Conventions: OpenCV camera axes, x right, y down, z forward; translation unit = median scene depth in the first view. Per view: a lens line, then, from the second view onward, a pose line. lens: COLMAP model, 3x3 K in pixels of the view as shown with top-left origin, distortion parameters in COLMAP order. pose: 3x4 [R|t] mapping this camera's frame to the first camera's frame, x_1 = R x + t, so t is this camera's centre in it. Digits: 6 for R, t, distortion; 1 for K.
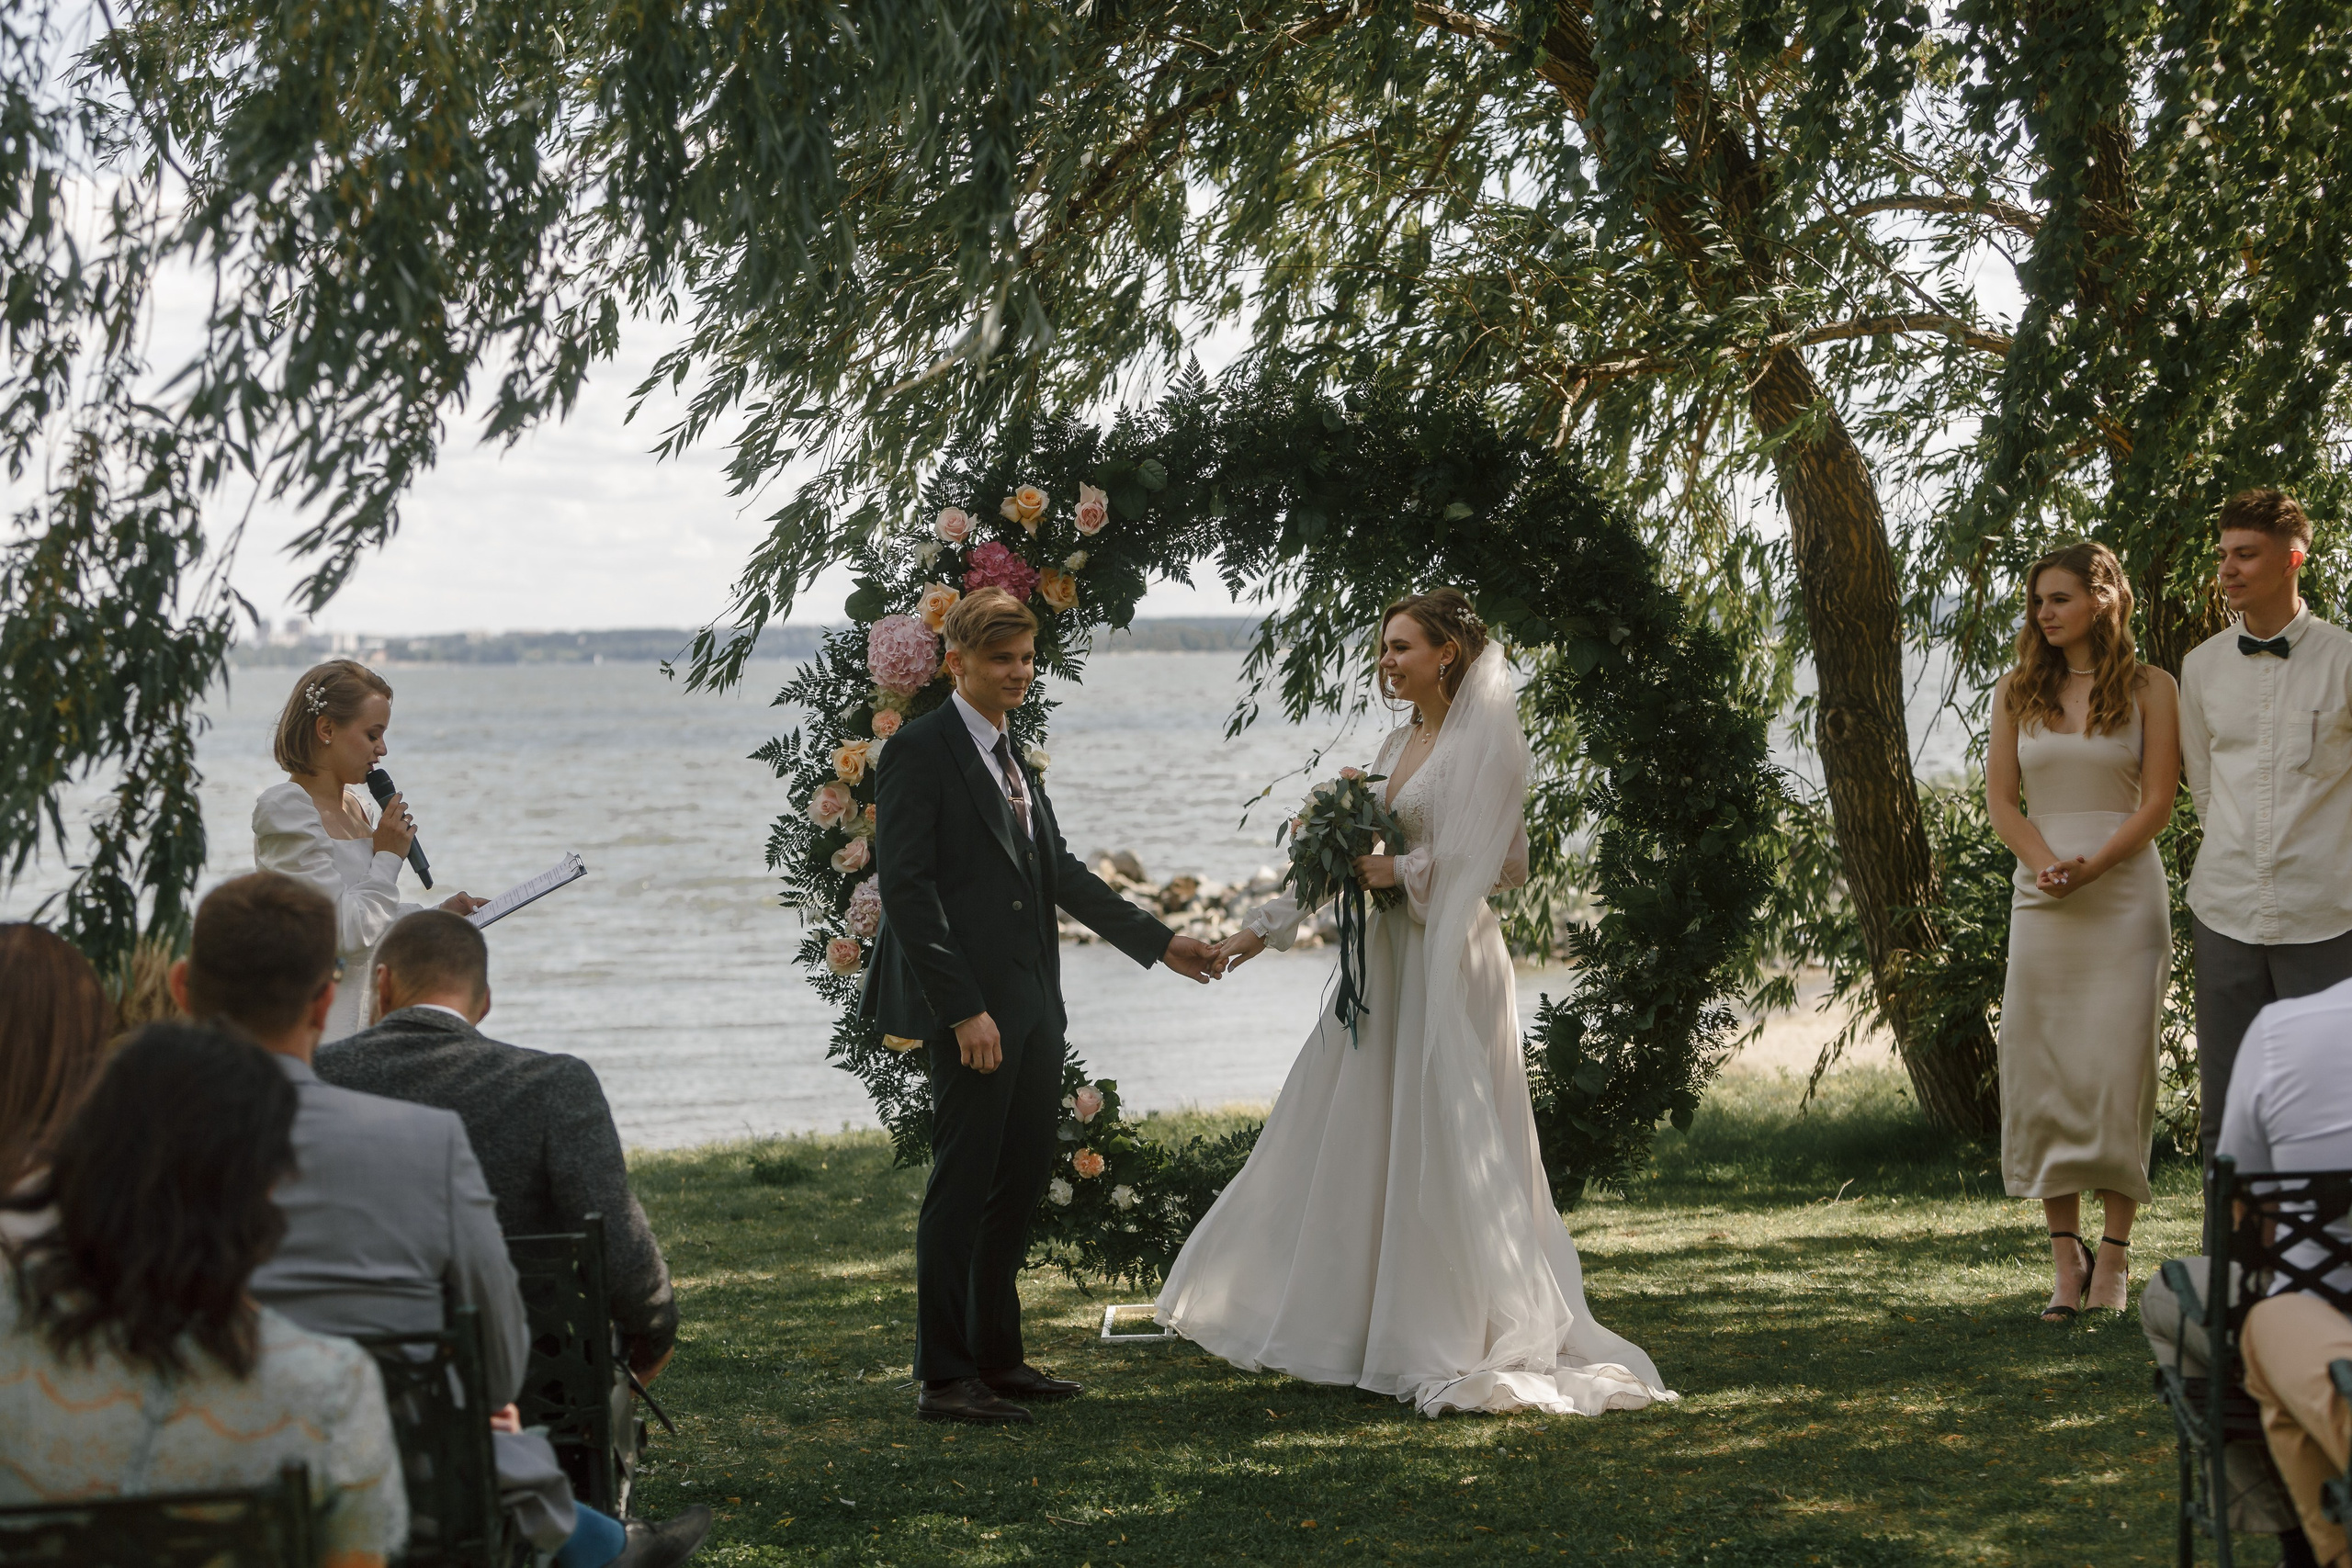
lens RADIAL K [[4672.7, 0, 1174.4], [0, 4672.7, 783.7], [0, 0, 1]] dist [0.010112, 0.000000]
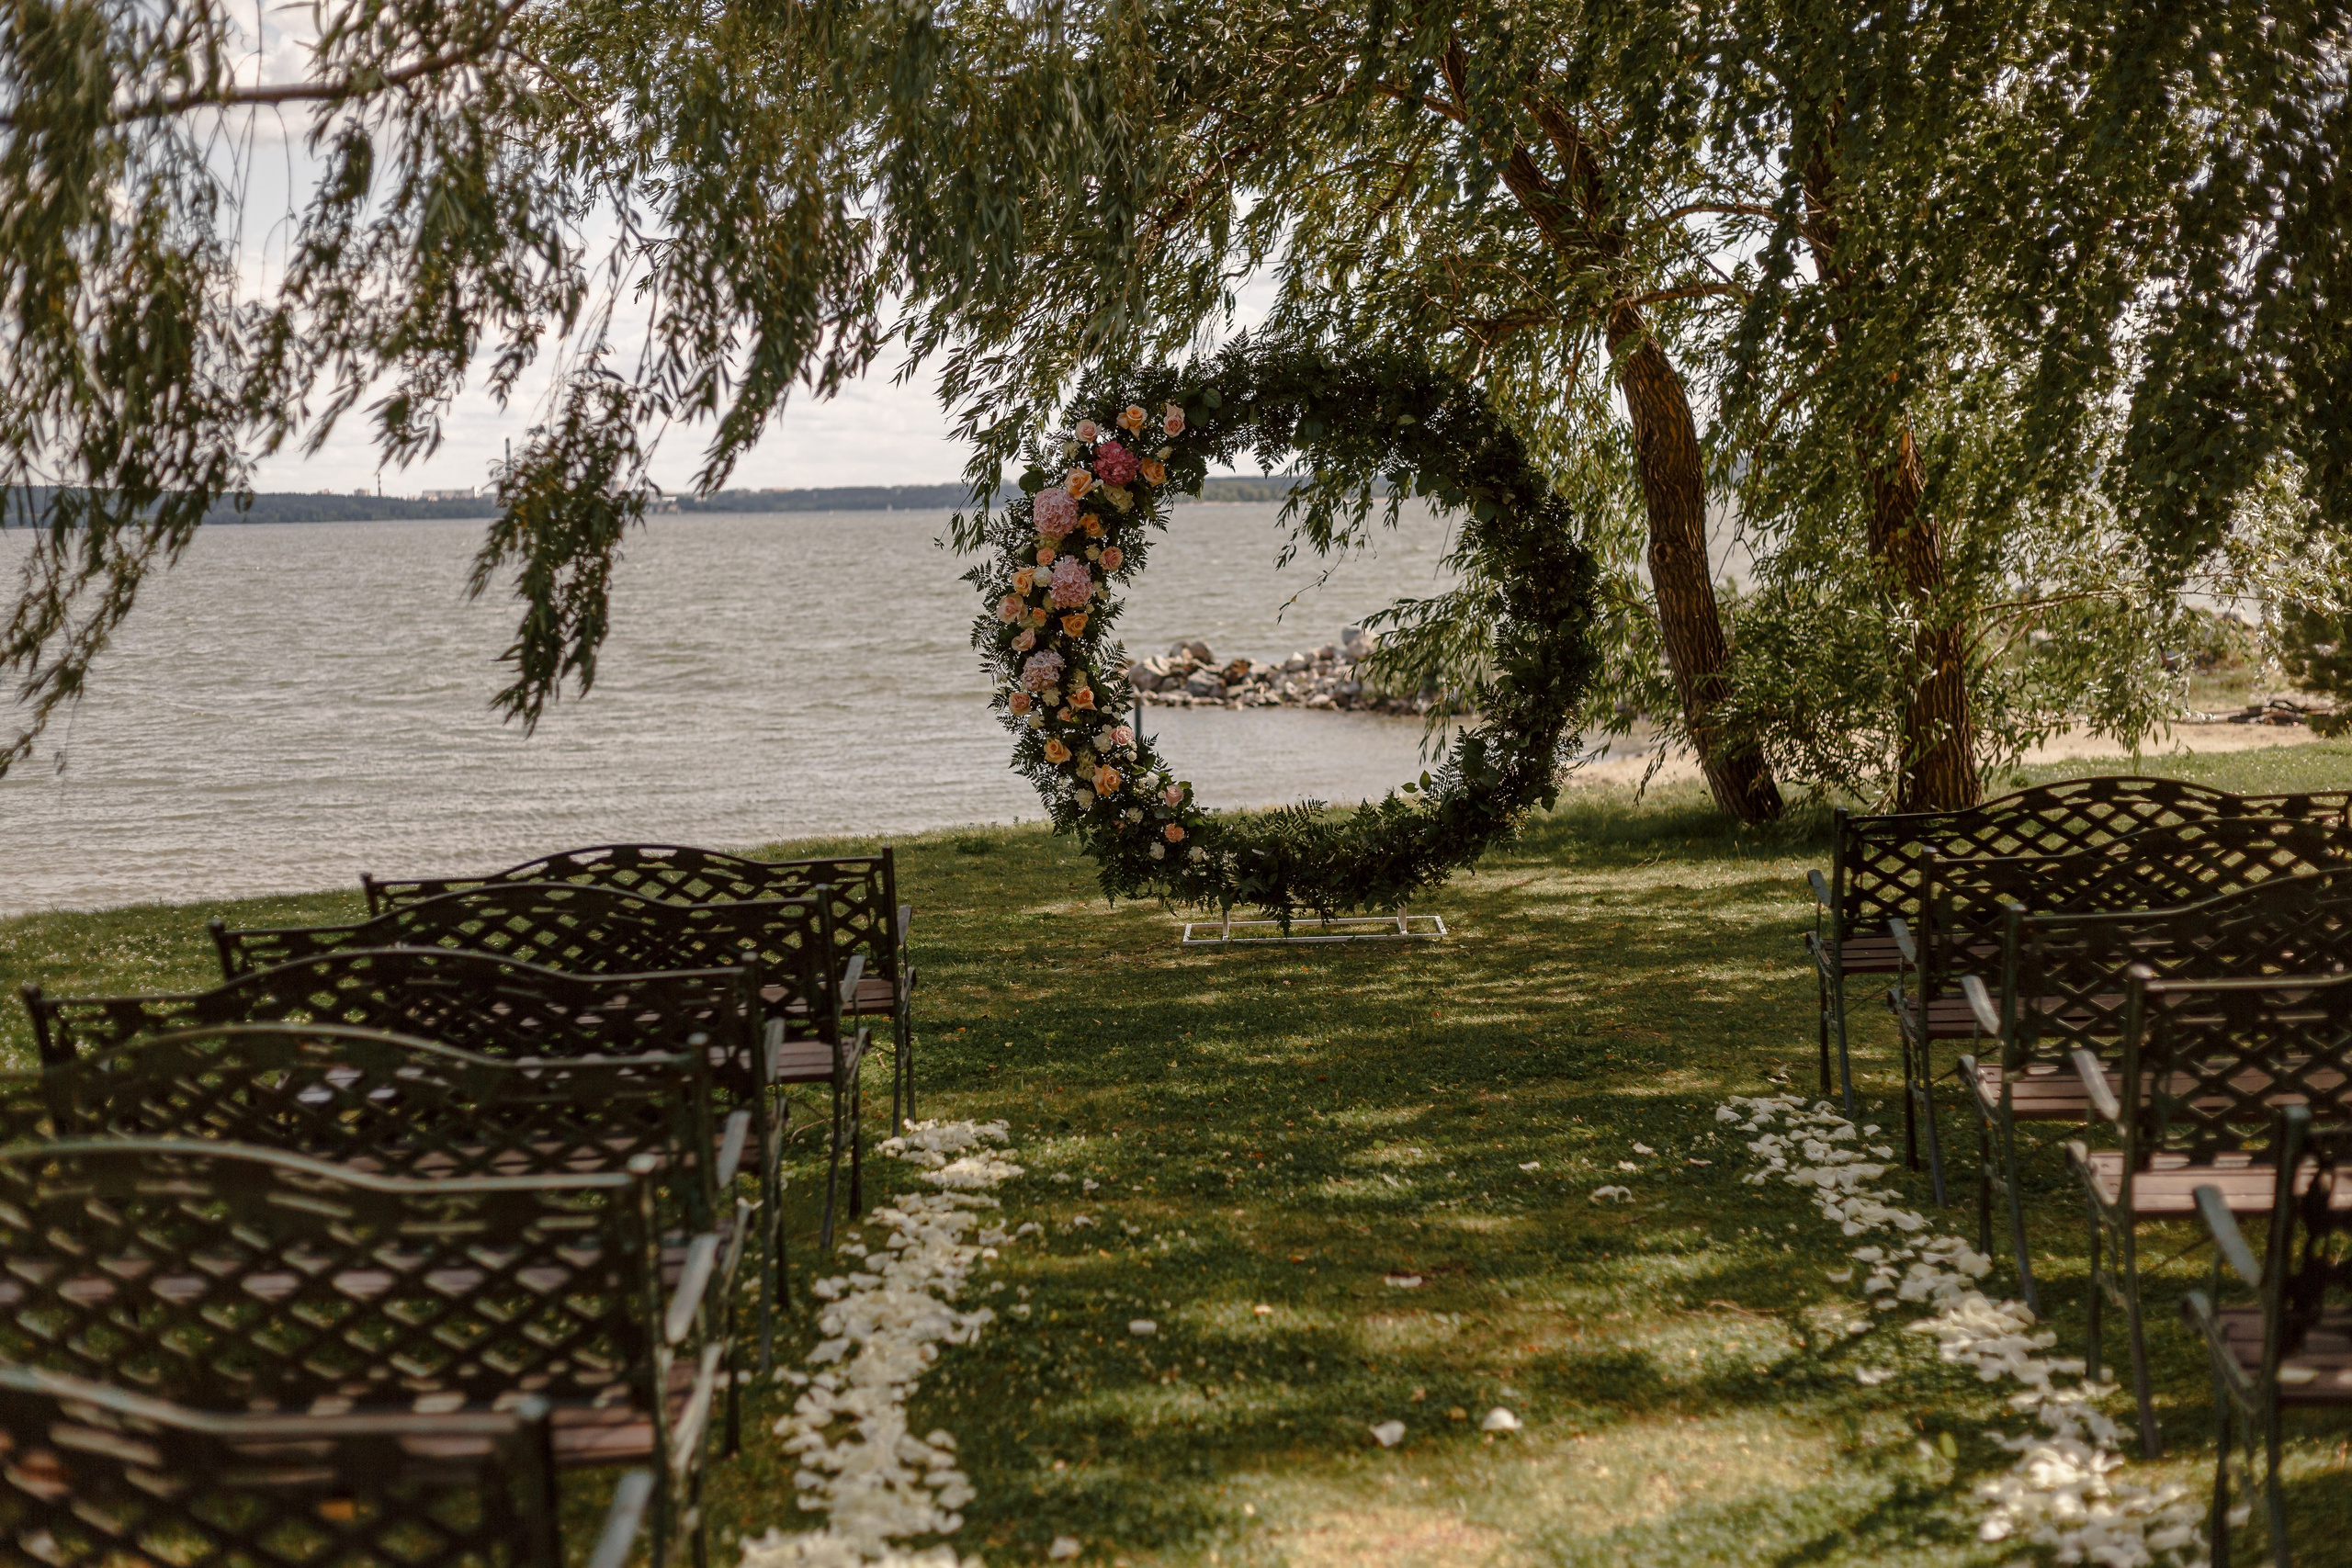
lens RADIAL K [[3541.6, 0, 1176.0], [0, 3541.6, 777.7], [0, 0, 1]] dist [0.019040, 0.000000]
pose [[0.999821, -0.004877, -0.018300, 0.004298], [0.005795, 0.998709, 0.050469, 0.001549], [0.018030, -0.050566, 0.998558, -0.201966]]
